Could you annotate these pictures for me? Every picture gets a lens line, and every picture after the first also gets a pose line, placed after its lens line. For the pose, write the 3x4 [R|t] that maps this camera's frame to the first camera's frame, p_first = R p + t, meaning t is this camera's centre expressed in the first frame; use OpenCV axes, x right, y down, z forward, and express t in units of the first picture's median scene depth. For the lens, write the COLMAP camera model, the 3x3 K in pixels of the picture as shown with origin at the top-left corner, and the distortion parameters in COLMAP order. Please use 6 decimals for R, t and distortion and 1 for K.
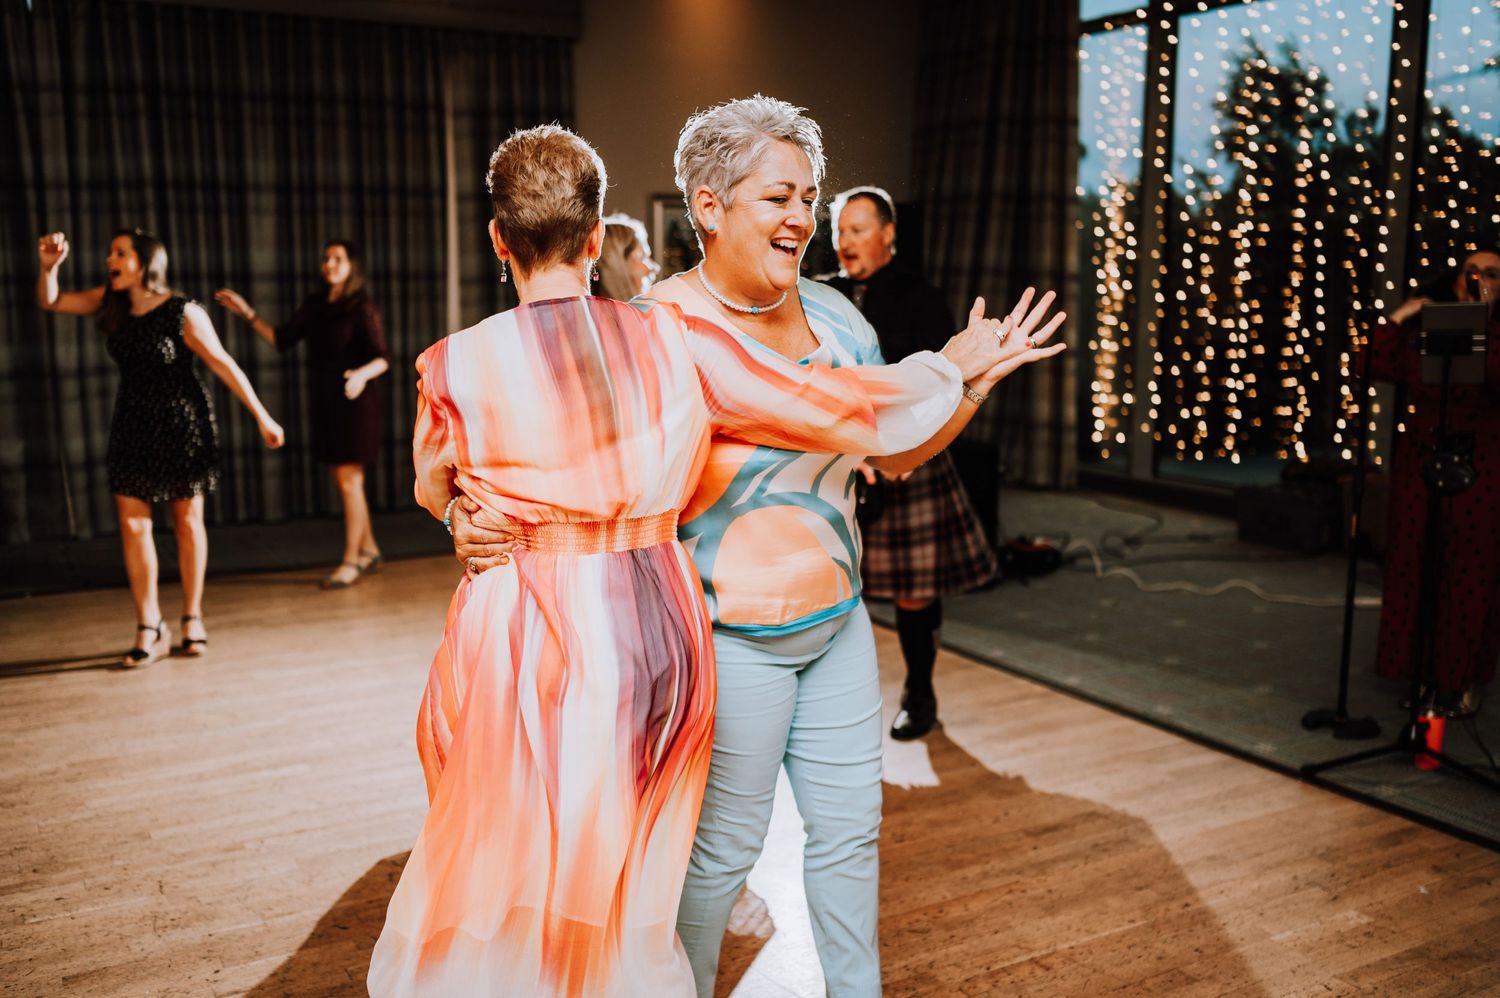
lens RADIAL K [[1416.7, 0, 758.4], [0, 1416.7, 503.3], [0, 0, 1]] dist [-0.002083, 0.004491]
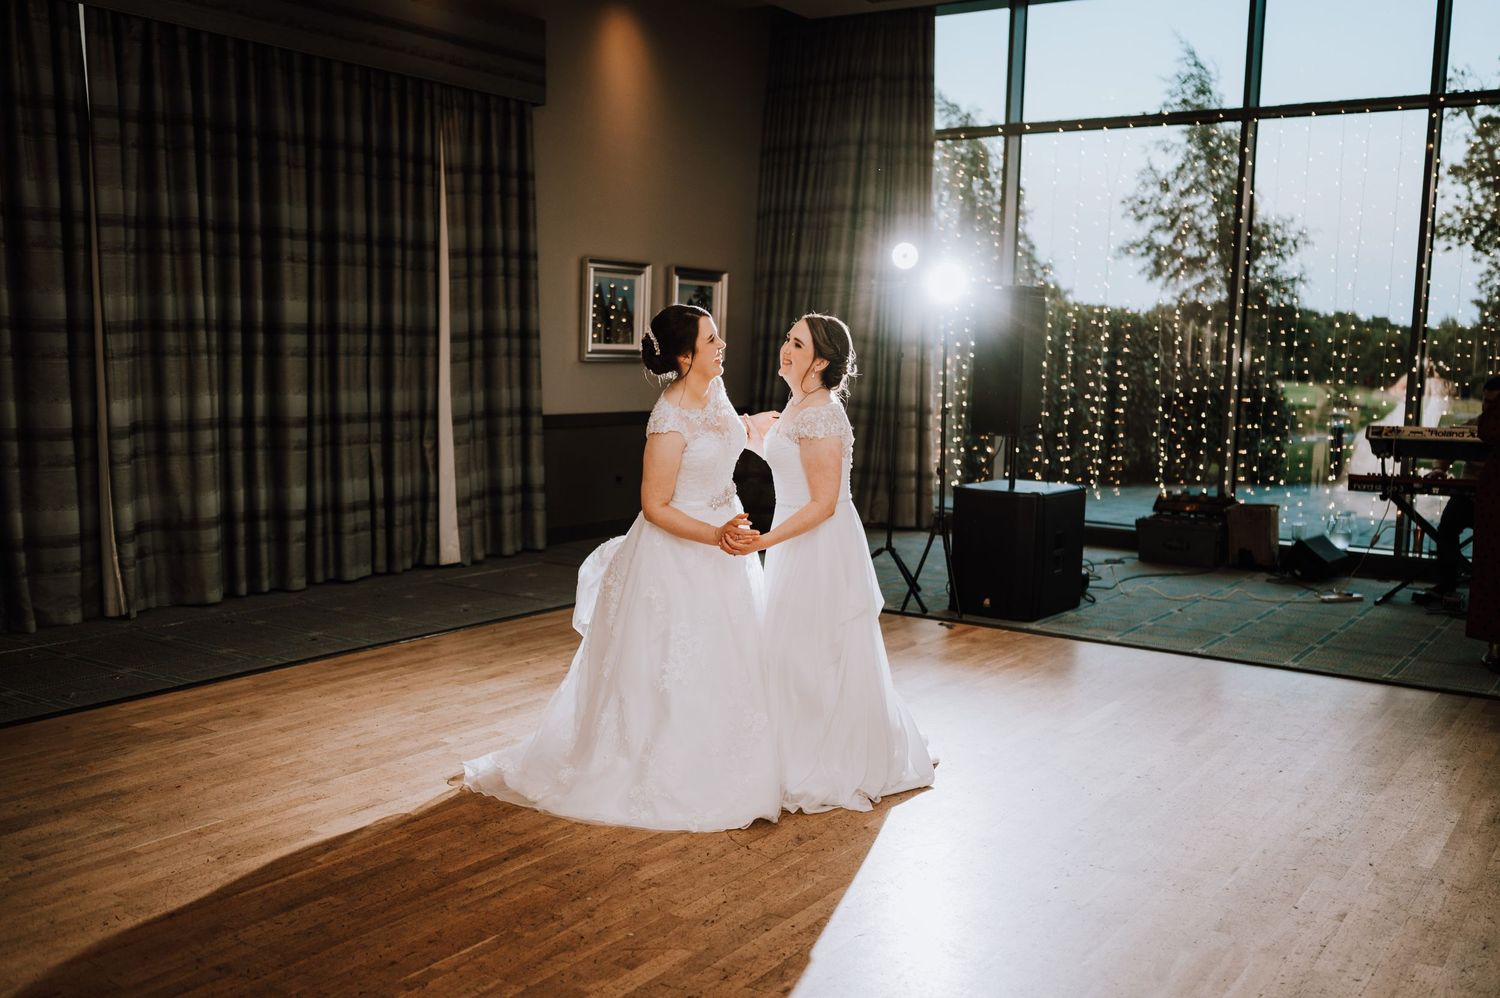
lens RADIAL K [[1416.5, 0, 751.1], [0, 1416.5, 508.0], [0, 0, 1]] dist [-0.001026, 0.000232]
pose [[0.896092, -0.028507, 0.442951, -0.495165], [0.045056, 0.998623, -0.026880, -0.002689], [-0.441575, 0.044045, 0.896143, 0.031956]]
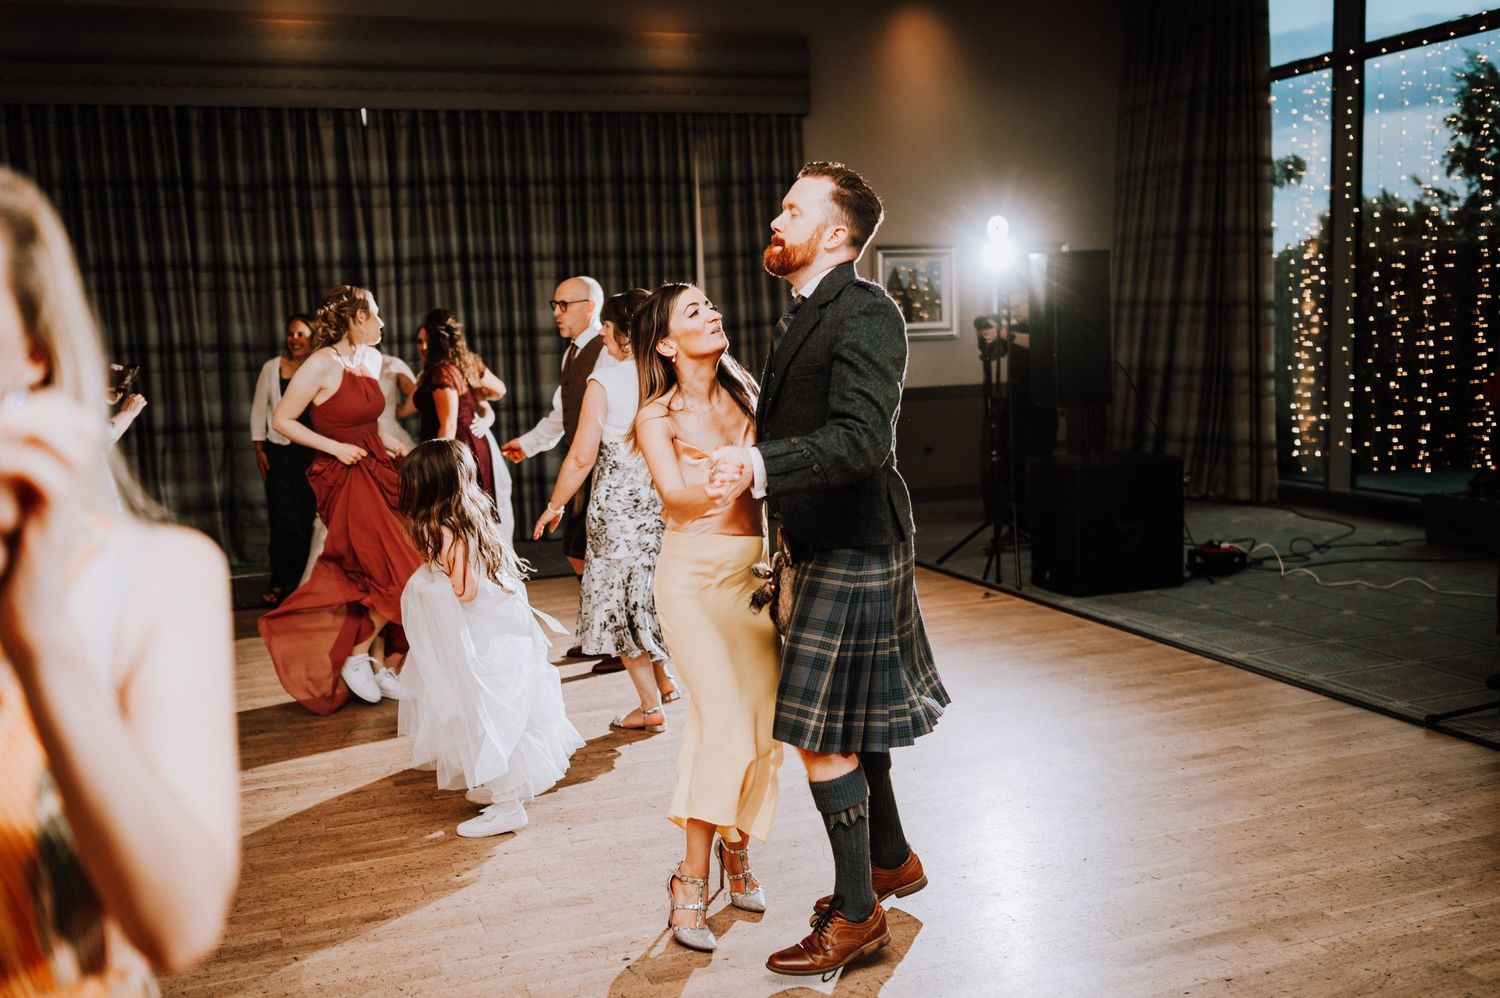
lens RADIAL K [[1416.4, 0, 750.0], [0, 1416.4, 499.0], [0, 0, 1]] dist [-0.001893, 0.004545]
pose [[0.985965, -0.015862, -0.166195, 0.012923], [0.011125, 0.999506, -0.029394, 0.016284], [0.166579, 0.027132, 0.985655, -0.133877]]
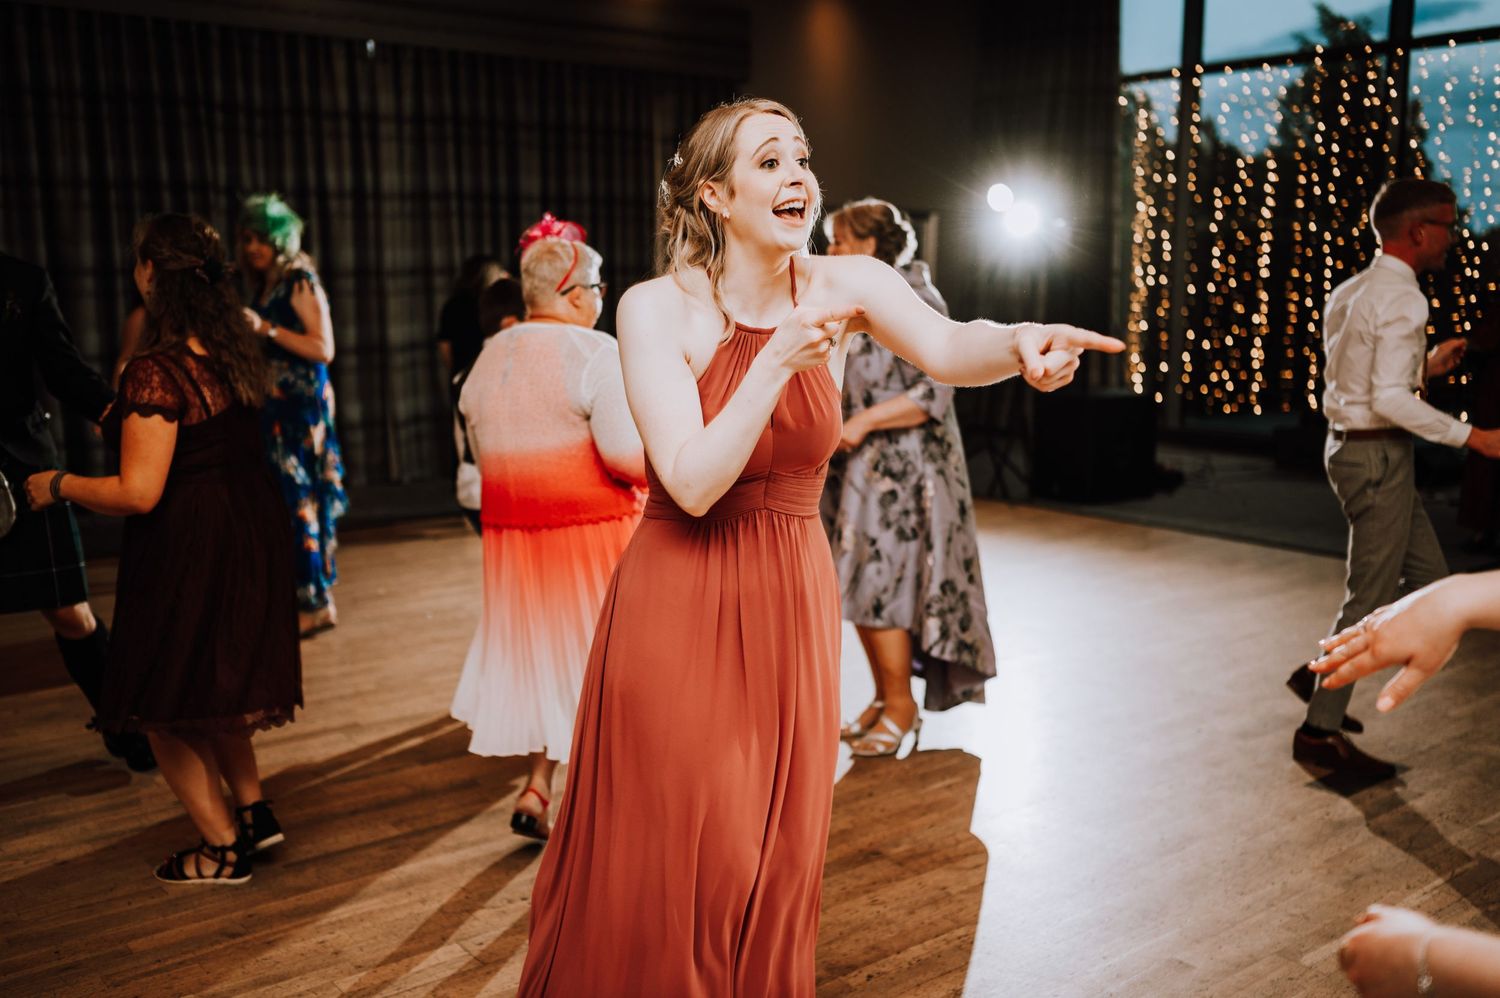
lens RADIAL K [[1398.3, 0, 746.9], [0, 1398.3, 503.9], [0, 0, 1]] dist [-0.013388, -0.007937]
pose [[0.989416, -0.021518, 0.143501, -0.341780], [0.021548, 0.999767, 0.001348, 0.046315], [-0.143497, 0.001758, 0.989649, -0.237036]]
